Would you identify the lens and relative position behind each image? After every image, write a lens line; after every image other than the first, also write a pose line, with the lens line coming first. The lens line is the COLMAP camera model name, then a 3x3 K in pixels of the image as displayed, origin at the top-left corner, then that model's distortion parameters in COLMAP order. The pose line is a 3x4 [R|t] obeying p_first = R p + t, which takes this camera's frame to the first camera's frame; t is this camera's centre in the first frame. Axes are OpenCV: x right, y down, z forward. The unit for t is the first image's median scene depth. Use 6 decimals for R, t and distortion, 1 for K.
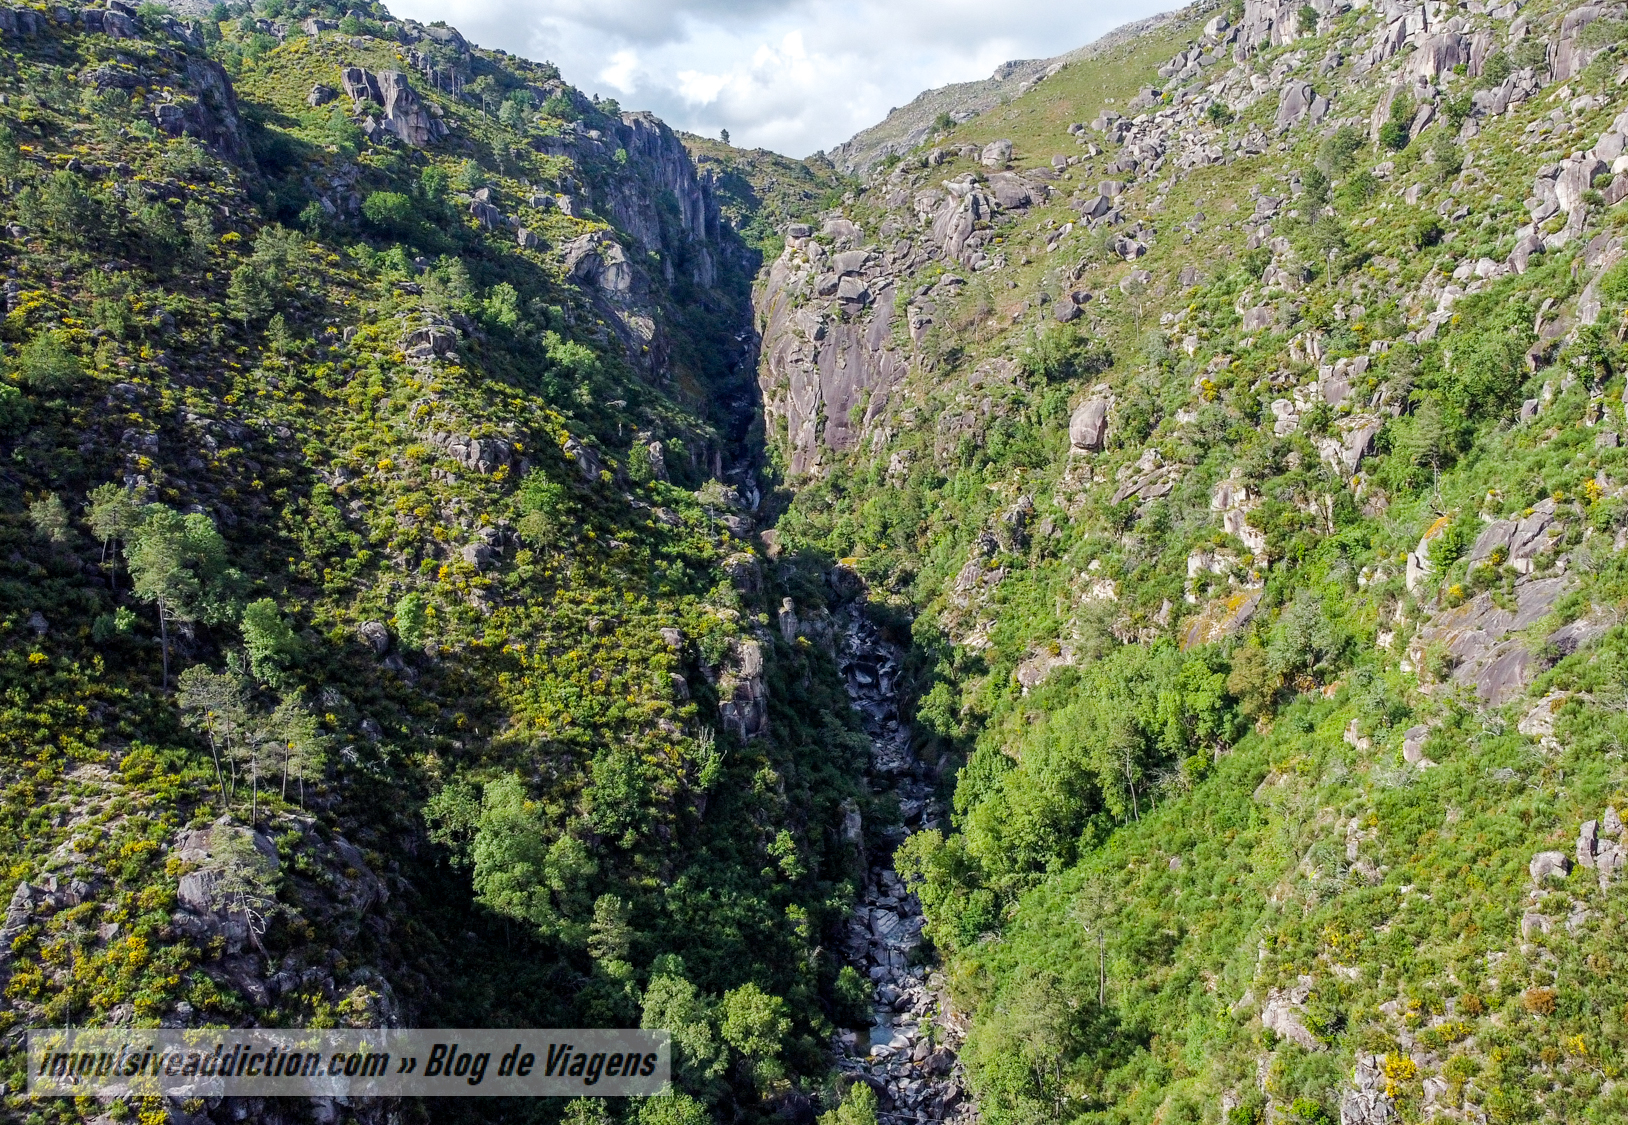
lens RADIAL K [[1426.0, 0, 814.1], [0, 1426.0, 556.6], [0, 0, 1]] dist [0.004239, -0.003970]
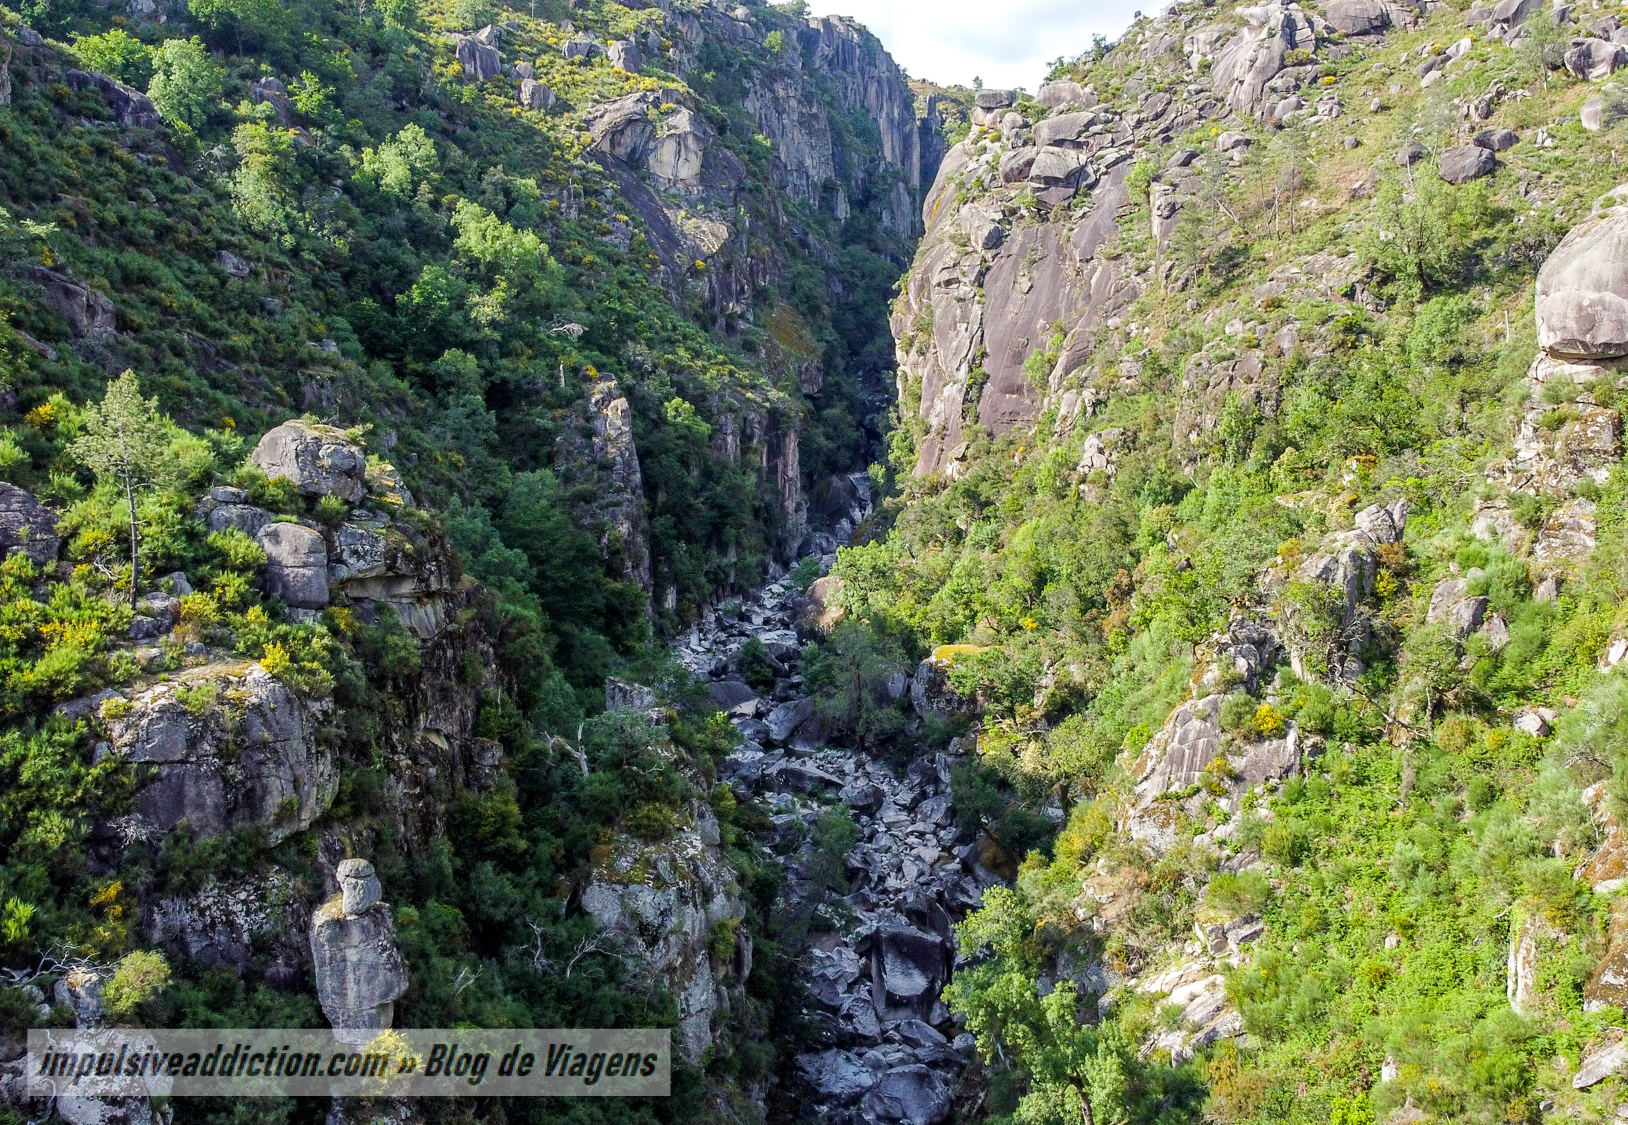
lens RADIAL K [[1426.0, 0, 814.6], [0, 1426.0, 572.2], [0, 0, 1]] dist [0.004239, -0.003970]
pose [[0.977051, 0.041225, -0.208977, 0.063309], [-0.044800, 0.998919, -0.012401, -0.012463], [0.208240, 0.021479, 0.977842, 0.457289]]
